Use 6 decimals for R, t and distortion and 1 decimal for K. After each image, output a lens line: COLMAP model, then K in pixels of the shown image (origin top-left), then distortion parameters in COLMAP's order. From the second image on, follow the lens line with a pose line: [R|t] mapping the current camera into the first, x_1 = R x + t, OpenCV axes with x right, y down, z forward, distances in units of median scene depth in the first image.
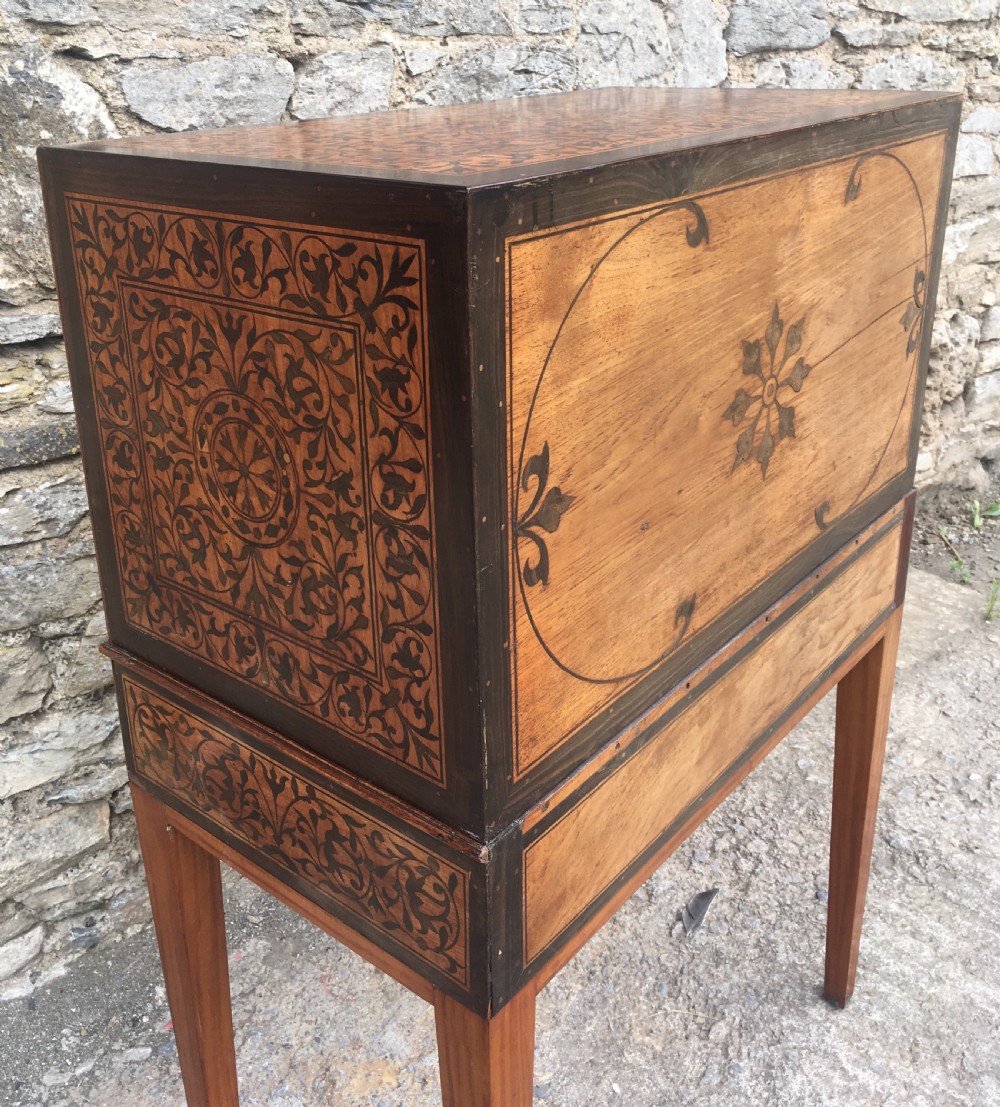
lens RADIAL K [[1115.1, 0, 496.4], [0, 1115.1, 442.9], [0, 0, 1]] dist [0.033704, 0.000000]
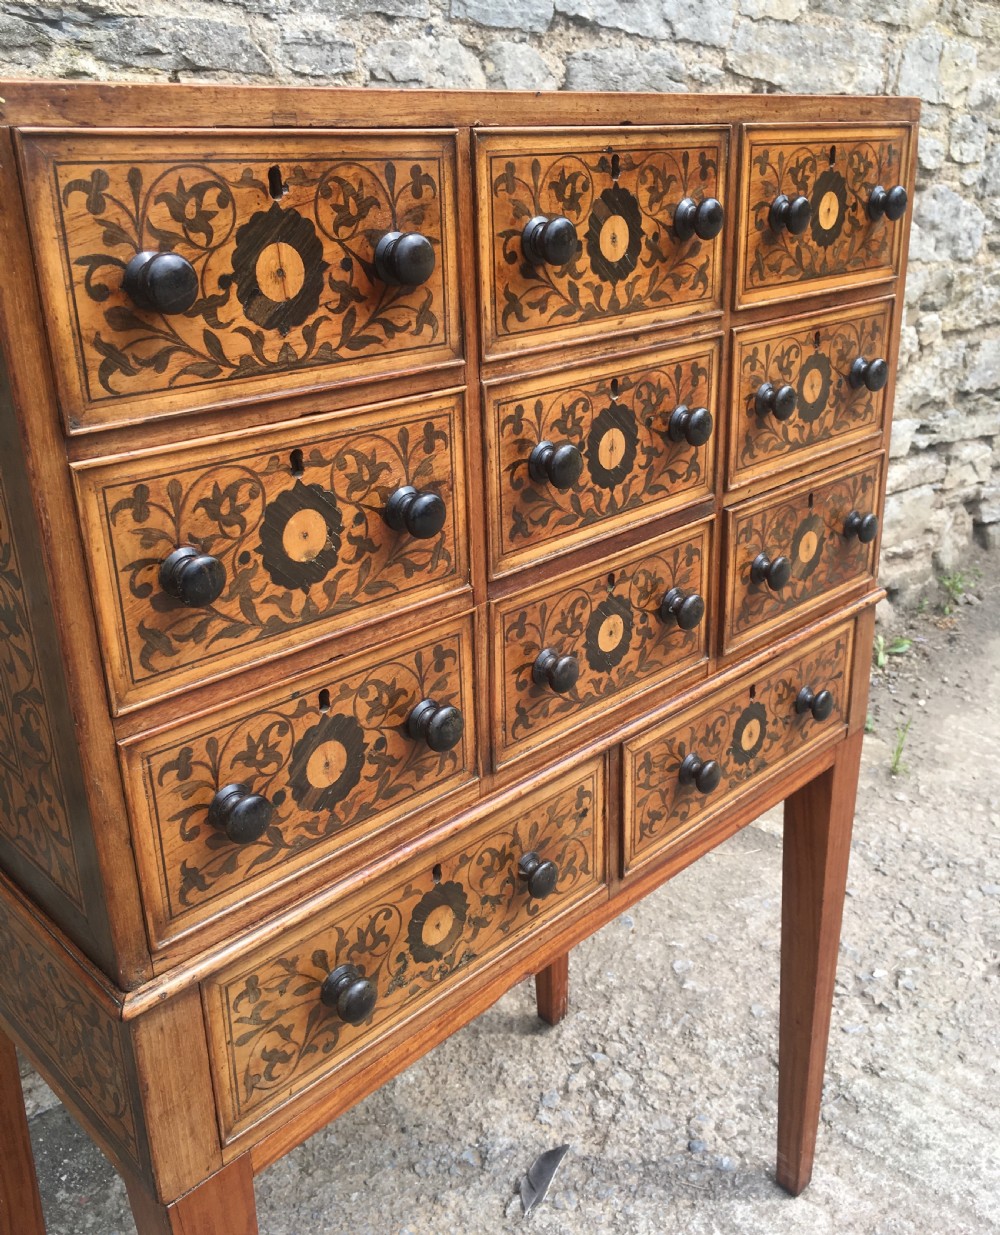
lens RADIAL K [[1122.8, 0, 484.5], [0, 1122.8, 572.9], [0, 0, 1]] dist [0.027483, 0.000000]
pose [[0.997924, -0.028200, 0.057898, 0.116387], [0.028487, 0.999586, -0.004137, -0.009269], [-0.057757, 0.005777, 0.998314, 0.223390]]
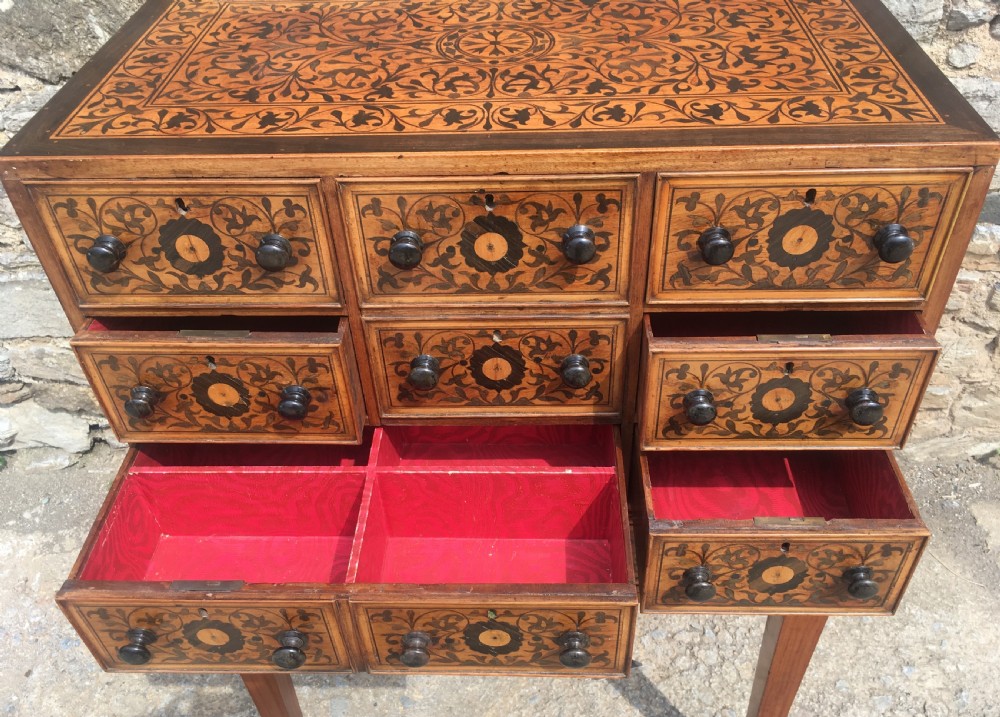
lens RADIAL K [[840.3, 0, 504.7], [0, 840.3, 370.8], [0, 0, 1]] dist [0.069948, -0.092265]
pose [[0.749291, 0.437255, -0.497365, 0.458335], [-0.221012, 0.873082, 0.434604, -0.284659], [0.624273, -0.215721, 0.750831, 0.323591]]
